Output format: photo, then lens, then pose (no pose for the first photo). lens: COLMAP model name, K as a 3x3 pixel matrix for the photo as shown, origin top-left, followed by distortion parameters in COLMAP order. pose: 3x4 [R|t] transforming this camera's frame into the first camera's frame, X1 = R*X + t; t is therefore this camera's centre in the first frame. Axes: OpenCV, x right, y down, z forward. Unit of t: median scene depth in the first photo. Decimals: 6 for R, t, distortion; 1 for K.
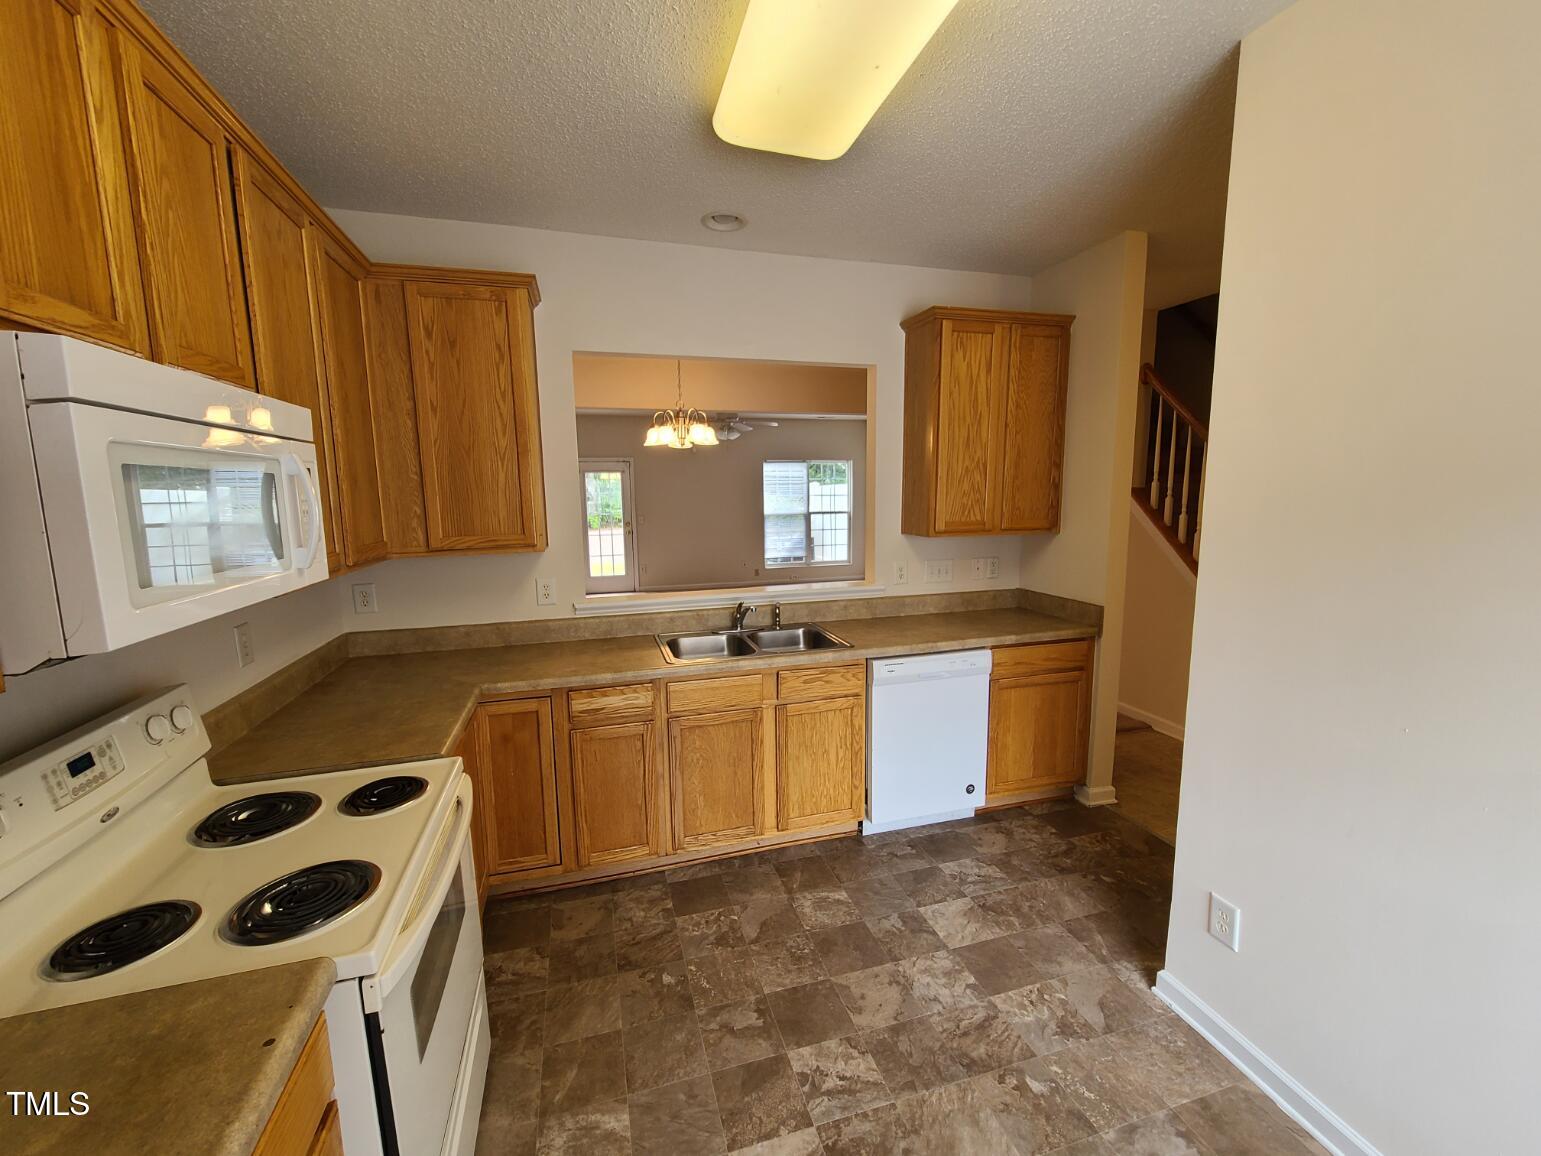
lens RADIAL K [[628.7, 0, 767.8], [0, 628.7, 578.2], [0, 0, 1]] dist [-0.001994, 0.000222]
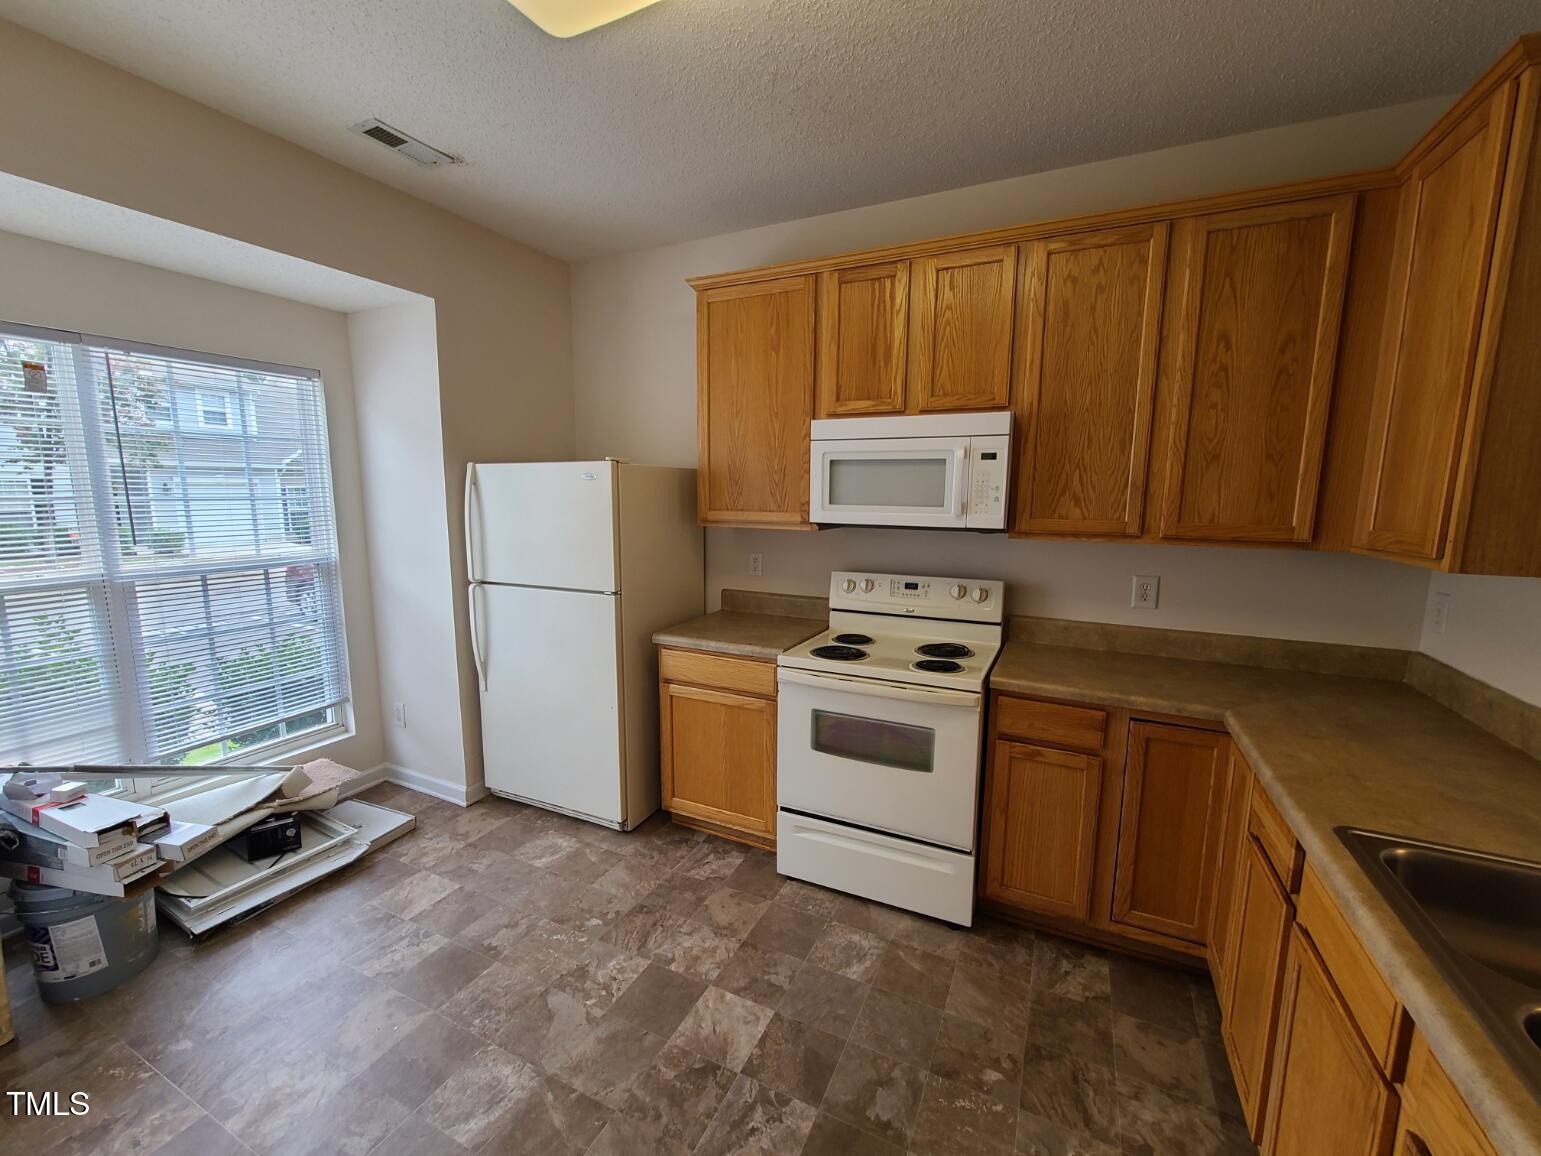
lens RADIAL K [[628.7, 0, 768.2], [0, 628.7, 577.4], [0, 0, 1]] dist [-0.001994, 0.000222]
pose [[-0.668071, 0.112360, -0.735566, 0.682653], [-0.103821, 0.964789, 0.241669, -0.170857], [0.736819, 0.237819, -0.632882, 1.427006]]
